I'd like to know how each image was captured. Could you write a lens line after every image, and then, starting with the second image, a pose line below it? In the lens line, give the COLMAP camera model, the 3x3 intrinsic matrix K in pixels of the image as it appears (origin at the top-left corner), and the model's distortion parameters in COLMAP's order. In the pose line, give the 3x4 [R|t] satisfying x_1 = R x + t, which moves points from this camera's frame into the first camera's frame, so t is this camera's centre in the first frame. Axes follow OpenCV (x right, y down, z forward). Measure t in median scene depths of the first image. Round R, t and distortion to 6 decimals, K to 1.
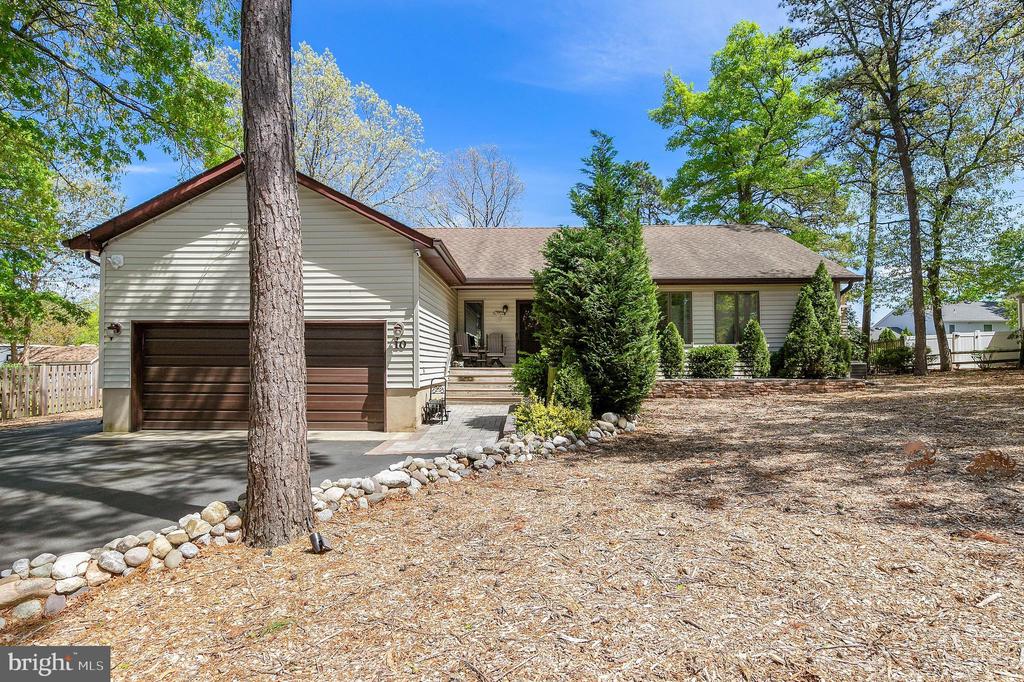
lens RADIAL K [[536.4, 0, 502.1], [0, 536.4, 344.0], [0, 0, 1]] dist [0.004253, -0.000065]
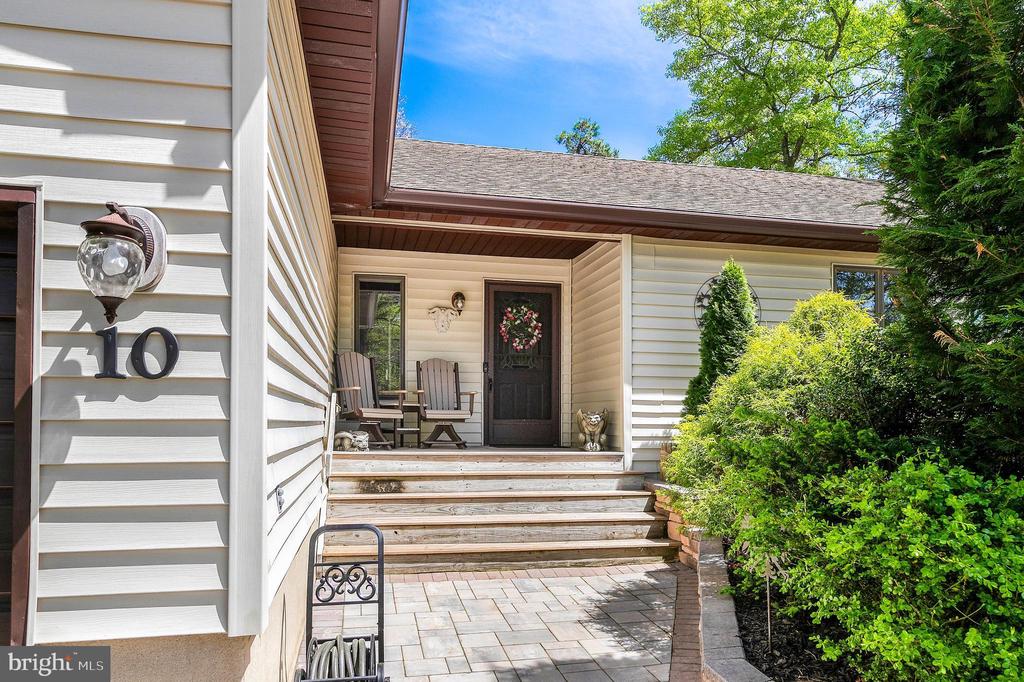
lens RADIAL K [[687.0, 0, 507.2], [0, 687.0, 399.0], [0, 0, 1]] dist [-0.010789, 0.001599]
pose [[0.972365, 0.018505, 0.232730, -0.128700], [-0.018657, 0.999825, -0.001546, 0.011956], [-0.232718, -0.002839, 0.972540, 0.765535]]
